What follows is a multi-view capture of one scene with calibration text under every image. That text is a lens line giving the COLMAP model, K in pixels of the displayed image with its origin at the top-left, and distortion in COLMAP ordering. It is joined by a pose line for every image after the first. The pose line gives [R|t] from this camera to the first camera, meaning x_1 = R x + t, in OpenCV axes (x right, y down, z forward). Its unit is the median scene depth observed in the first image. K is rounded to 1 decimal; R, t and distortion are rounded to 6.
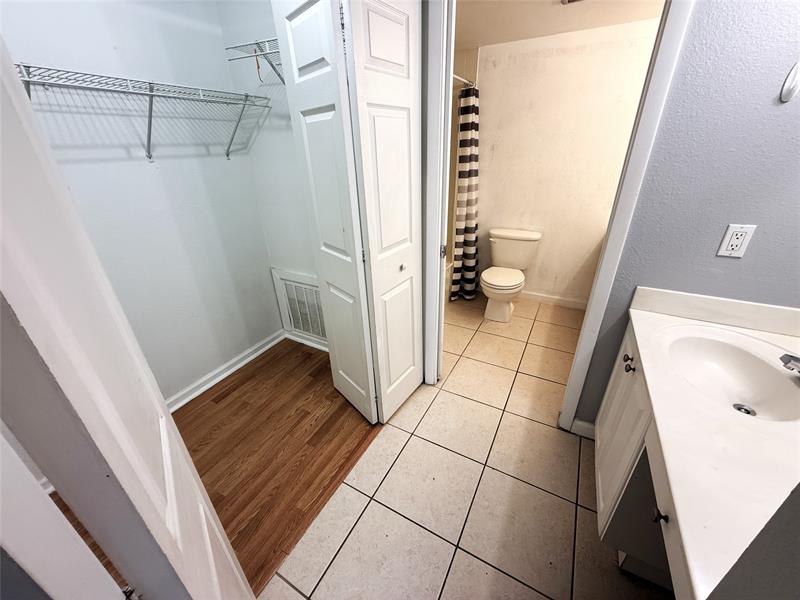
lens RADIAL K [[318.2, 0, 398.7], [0, 318.2, 298.6], [0, 0, 1]] dist [0.003234, 0.000235]
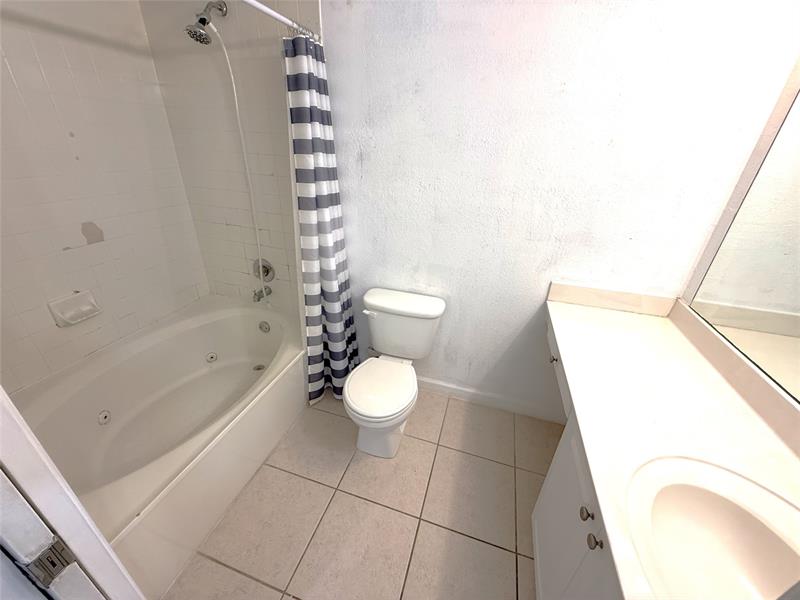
lens RADIAL K [[318.2, 0, 399.9], [0, 318.2, 299.8], [0, 0, 1]] dist [0.003234, 0.000235]
pose [[0.977192, -0.031949, 0.209942, 0.230938], [0.027751, 0.999352, 0.022912, -0.223159], [-0.210538, -0.016564, 0.977445, 0.411504]]
